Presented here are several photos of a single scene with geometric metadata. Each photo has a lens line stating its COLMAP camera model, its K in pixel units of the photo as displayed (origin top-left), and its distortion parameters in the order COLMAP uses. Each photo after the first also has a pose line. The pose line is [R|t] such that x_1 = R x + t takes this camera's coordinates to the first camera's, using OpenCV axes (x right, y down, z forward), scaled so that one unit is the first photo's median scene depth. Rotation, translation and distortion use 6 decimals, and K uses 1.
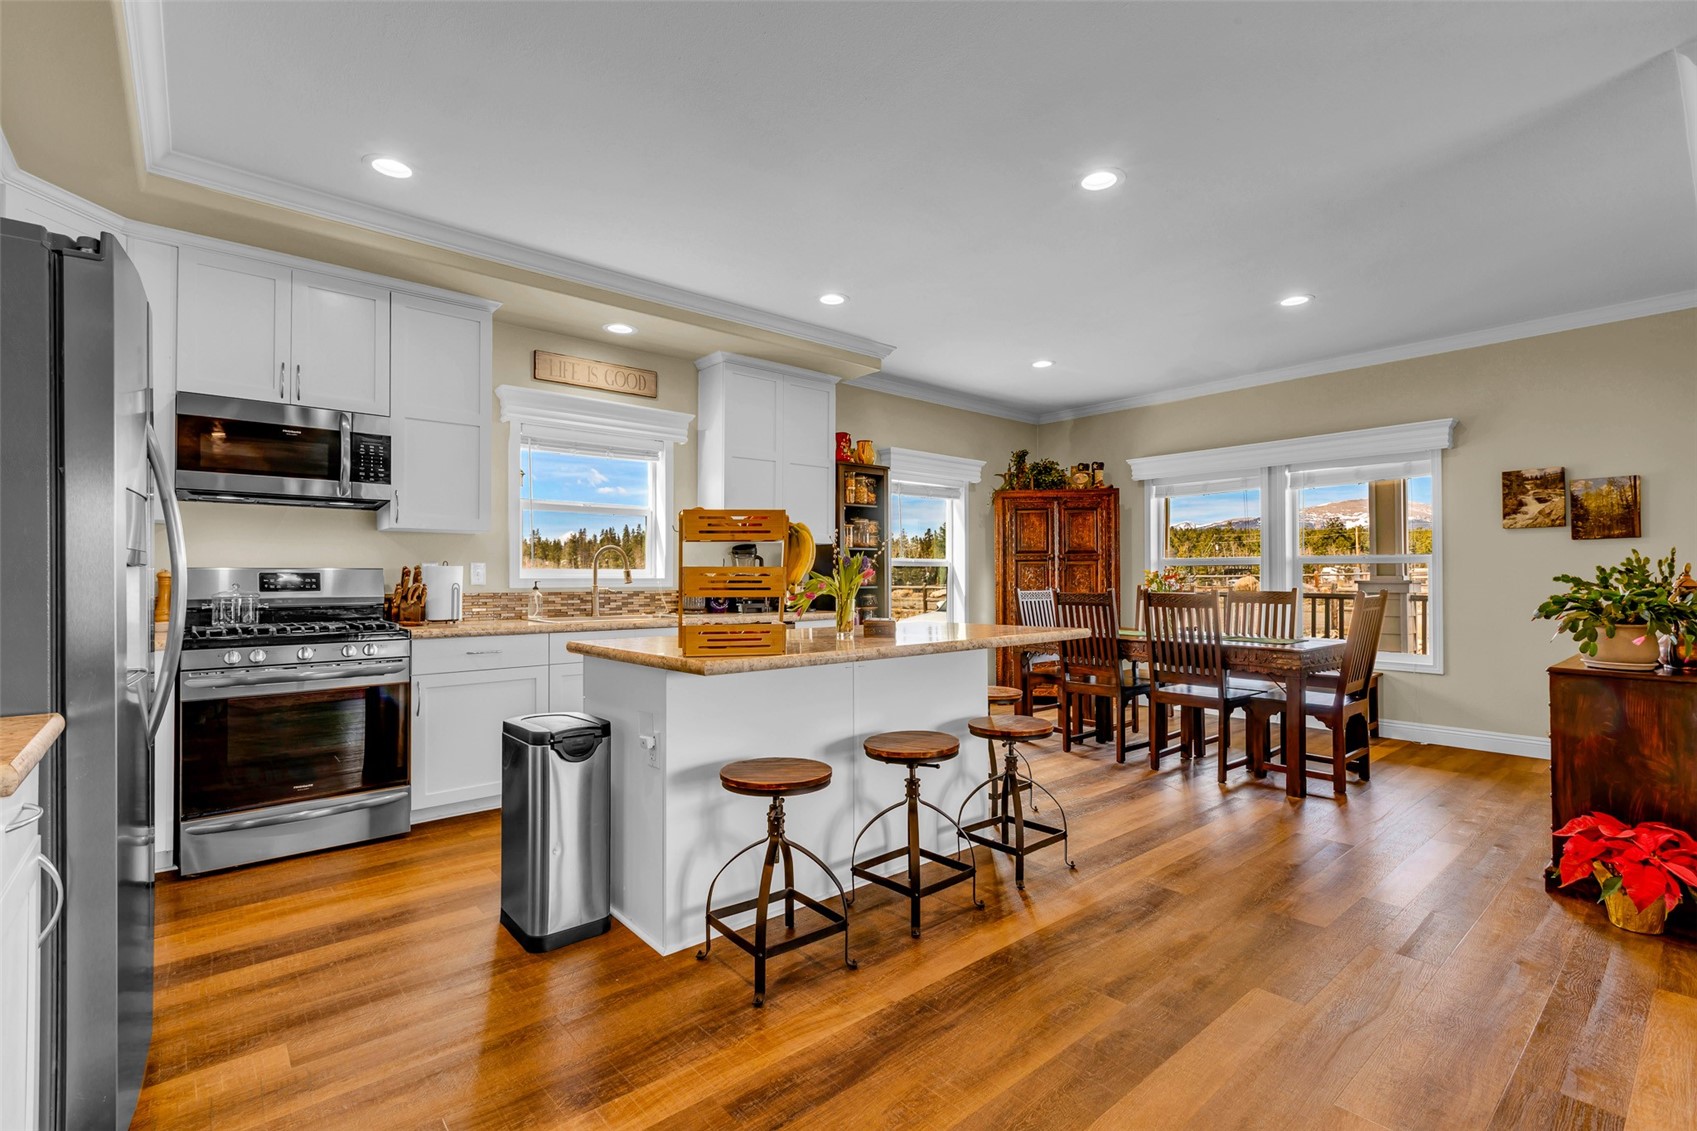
lens RADIAL K [[831.5, 0, 848.5], [0, 831.5, 565.5], [0, 0, 1]] dist [0.001290, 0.000275]
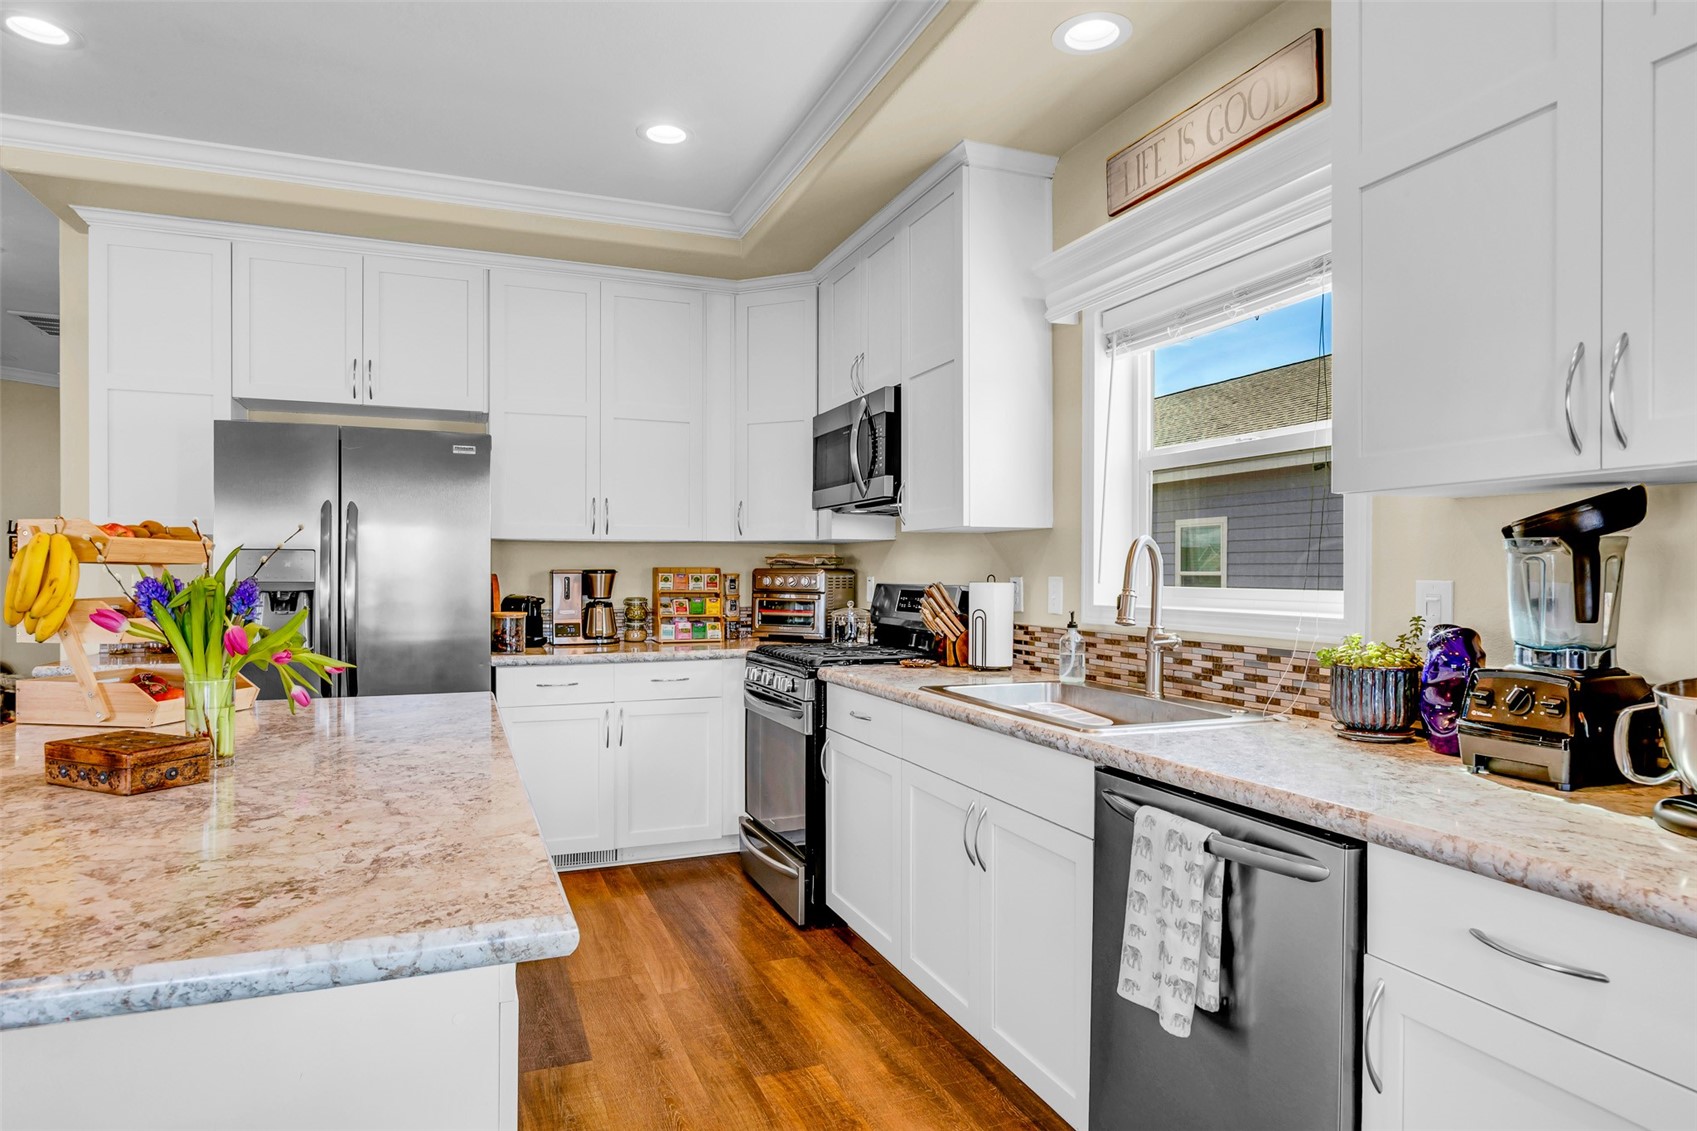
lens RADIAL K [[984.1, 0, 848.5], [0, 984.1, 565.5], [0, 0, 1]] dist [-0.021699, -0.000398]
pose [[-0.351135, -0.006904, -0.936299, 0.305289], [0.010533, 0.999880, -0.011323, -0.005119], [0.936266, -0.013838, -0.351020, 1.325478]]
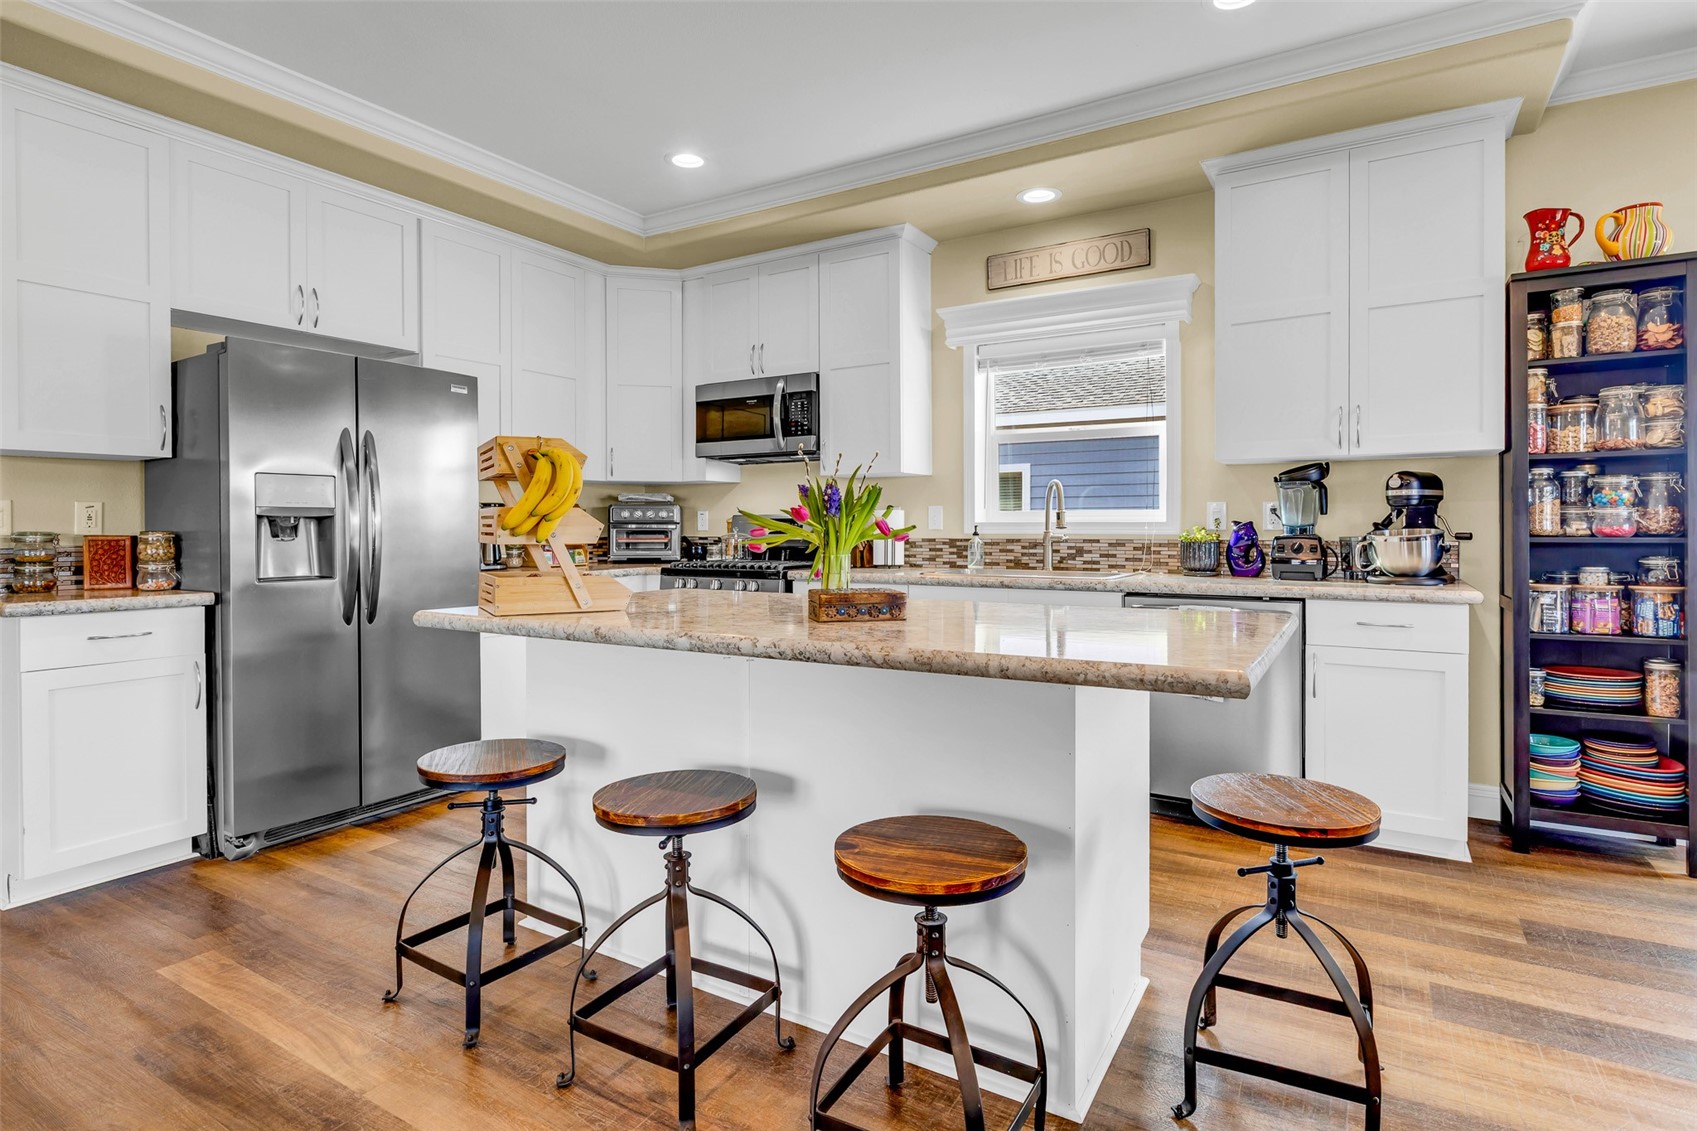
lens RADIAL K [[862.0, 0, 850.6], [0, 862.0, 522.1], [0, 0, 1]] dist [0.014718, 0.000261]
pose [[0.277921, -0.002987, -0.960599, 0.551510], [0.015977, 0.999871, 0.001513, 0.014308], [0.960471, -0.015768, 0.277933, 0.763825]]
